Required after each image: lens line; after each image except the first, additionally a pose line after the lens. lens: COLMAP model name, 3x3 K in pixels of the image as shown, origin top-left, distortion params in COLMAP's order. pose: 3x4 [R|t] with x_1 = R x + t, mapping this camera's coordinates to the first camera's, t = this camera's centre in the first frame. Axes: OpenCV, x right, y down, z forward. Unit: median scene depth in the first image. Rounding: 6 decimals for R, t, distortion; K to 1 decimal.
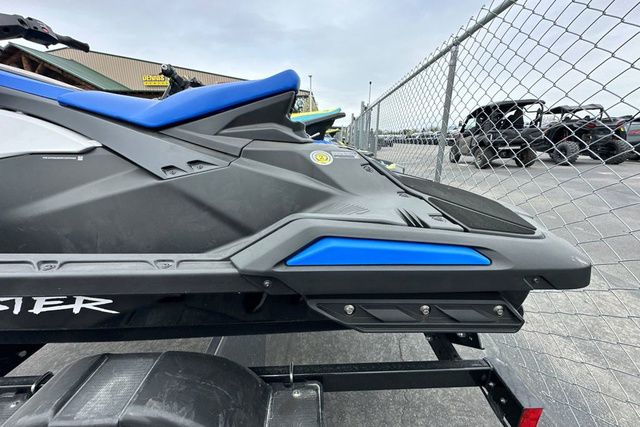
lens RADIAL K [[254.7, 0, 321.0], [0, 254.7, 214.6], [0, 0, 1]] dist [-0.003737, 0.000846]
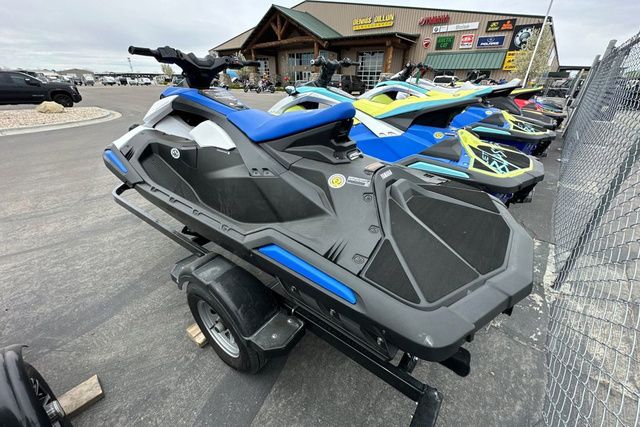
lens RADIAL K [[254.7, 0, 319.0], [0, 254.7, 214.1], [0, 0, 1]] dist [-0.003737, 0.000846]
pose [[0.776728, 0.299138, -0.554265, 0.724221], [-0.189475, 0.950228, 0.247317, -0.375037], [0.600660, -0.087079, 0.794748, -0.124098]]
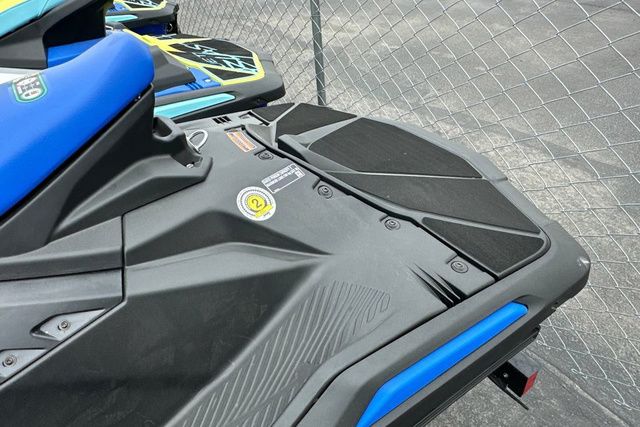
lens RADIAL K [[457.2, 0, 320.5], [0, 457.2, 208.7], [0, 0, 1]] dist [0.027732, -0.034950]
pose [[0.843585, -0.360806, 0.397722, -0.300491], [0.229411, 0.911799, 0.340577, -0.545450], [-0.485525, -0.196064, 0.851954, 0.025653]]
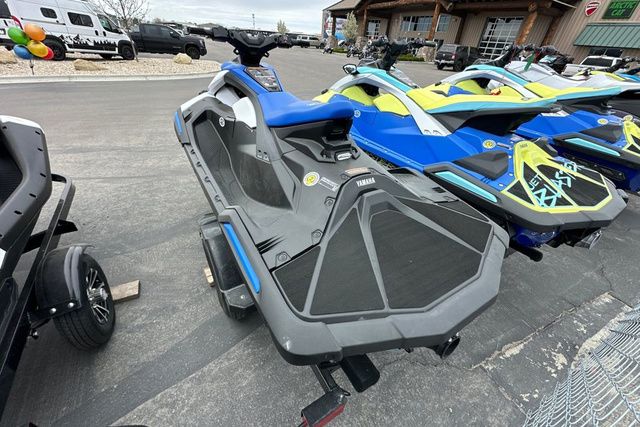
lens RADIAL K [[254.7, 0, 319.4], [0, 254.7, 213.8], [0, 0, 1]] dist [-0.003737, 0.000846]
pose [[0.499377, 0.514930, -0.696757, 1.096157], [-0.308757, 0.857182, 0.412199, -0.652080], [0.809501, 0.009286, 0.587045, 0.229392]]
